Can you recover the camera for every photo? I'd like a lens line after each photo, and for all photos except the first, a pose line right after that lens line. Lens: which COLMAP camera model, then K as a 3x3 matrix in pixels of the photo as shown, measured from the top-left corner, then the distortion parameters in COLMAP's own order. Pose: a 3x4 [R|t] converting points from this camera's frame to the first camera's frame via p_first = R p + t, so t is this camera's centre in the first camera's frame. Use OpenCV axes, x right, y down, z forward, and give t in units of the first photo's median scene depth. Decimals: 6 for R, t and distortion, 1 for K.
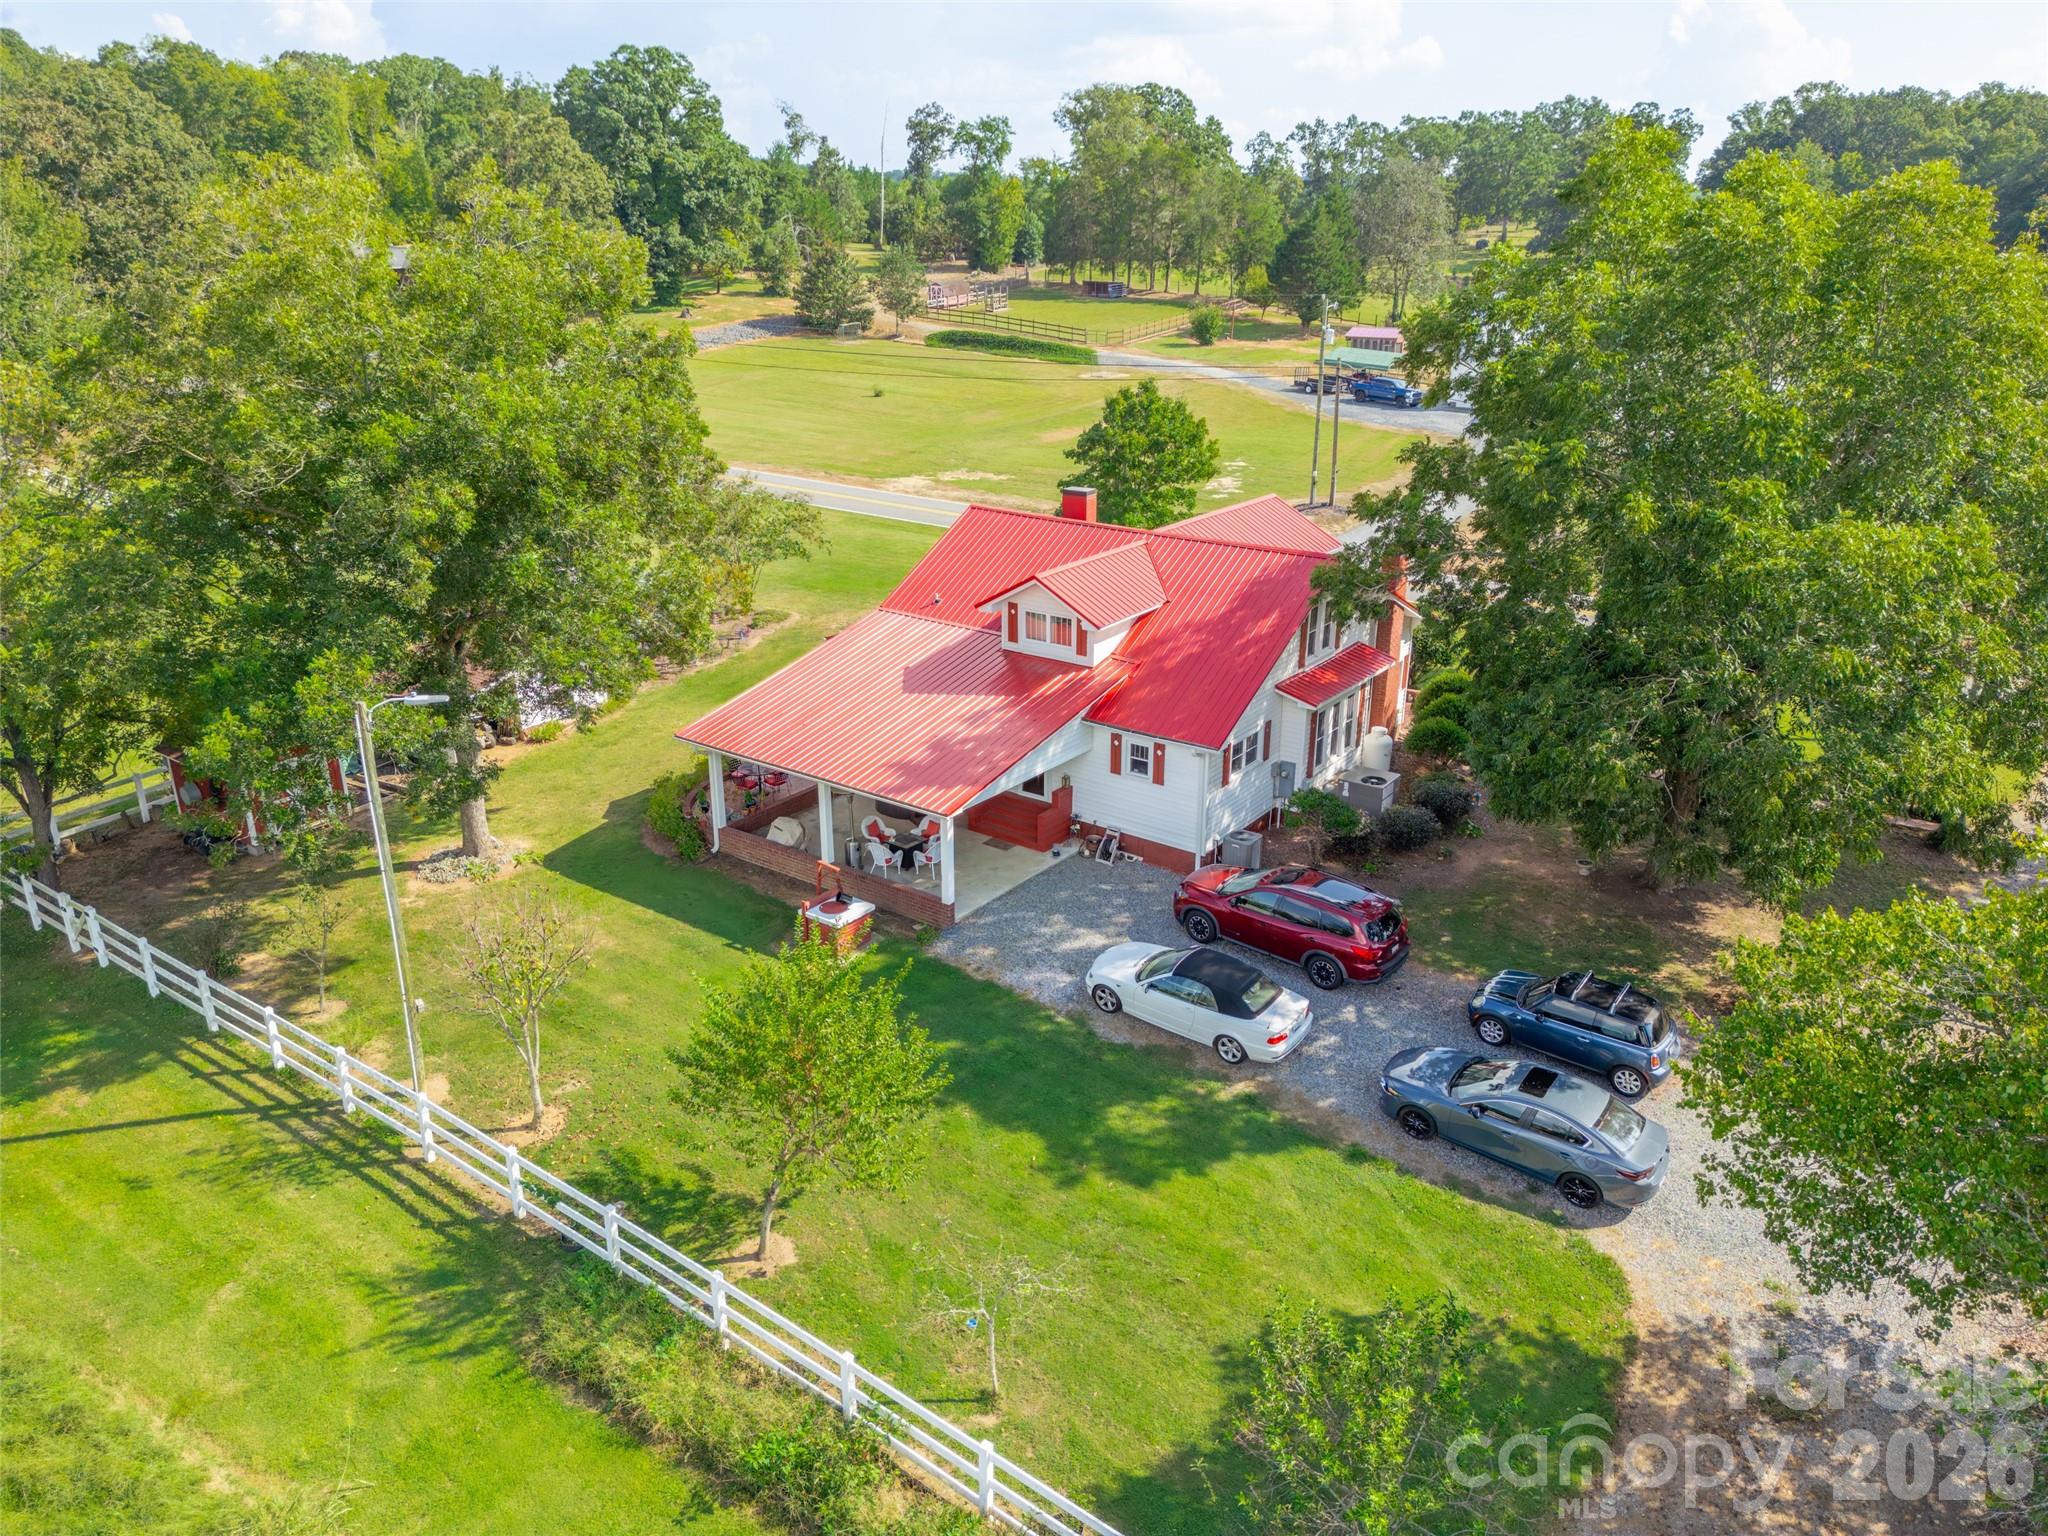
lens RADIAL K [[1447.2, 0, 1024.0], [0, 1447.2, 768.0], [0, 0, 1]] dist [0.037217, -0.000635]
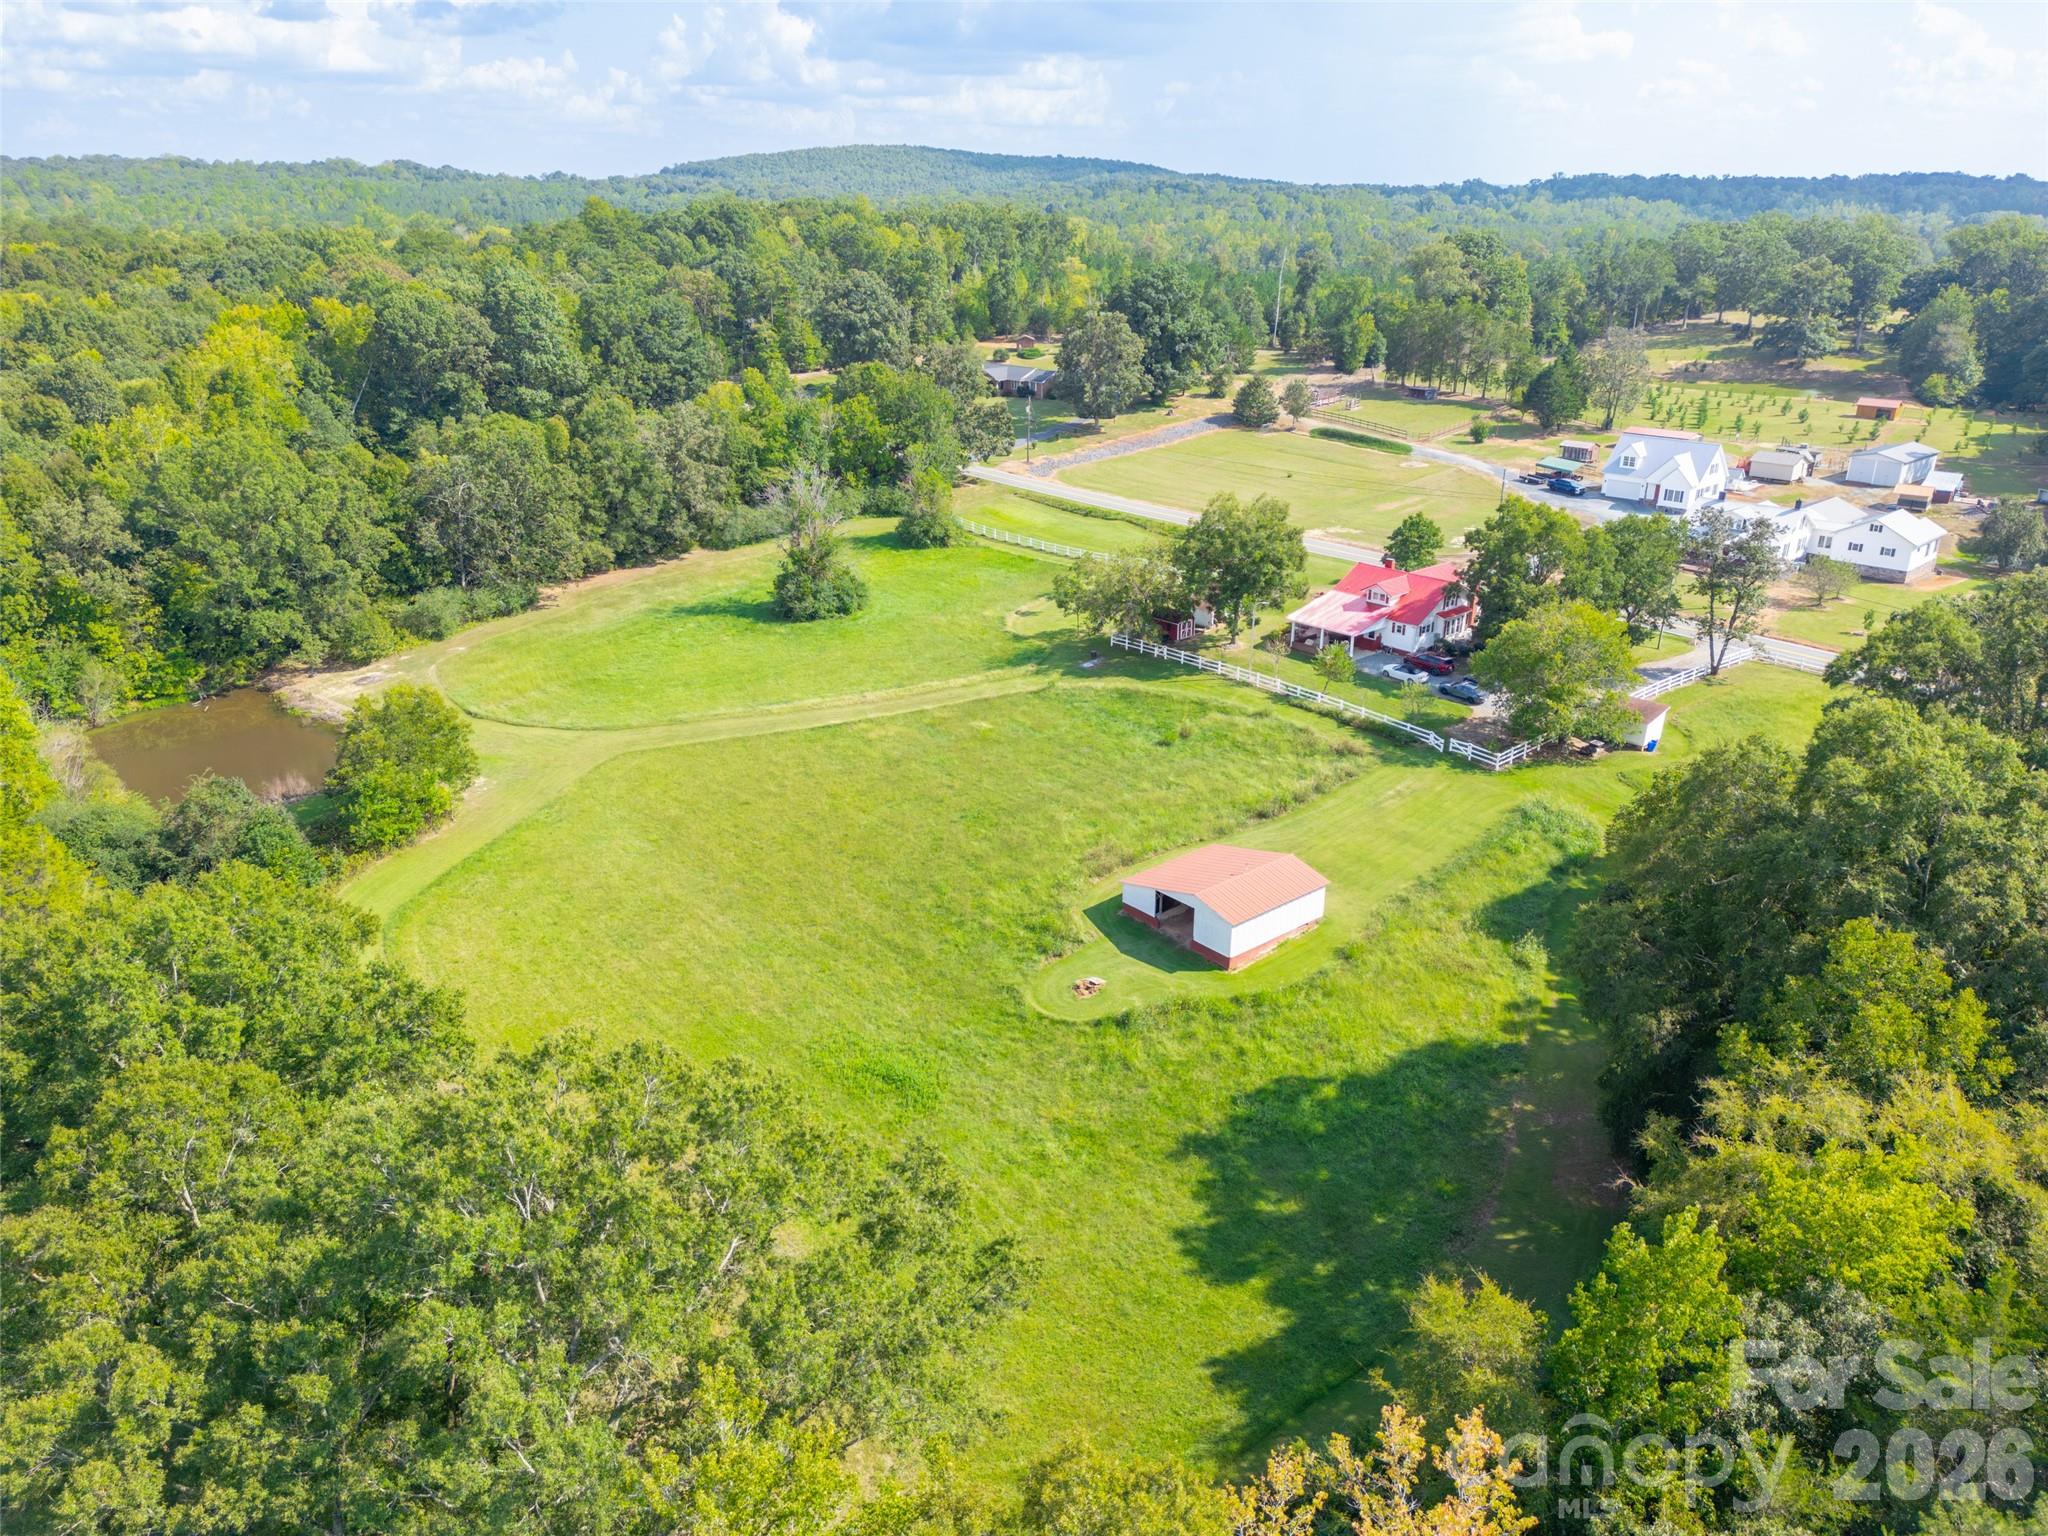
lens RADIAL K [[1385.1, 0, 1024.0], [0, 1385.1, 768.0], [0, 0, 1]] dist [0.068991, -0.000216]
pose [[0.975180, 0.078620, -0.206984, -0.057967], [-0.074010, 0.996808, 0.029934, 0.183438], [0.208677, -0.013872, 0.977886, -1.637960]]
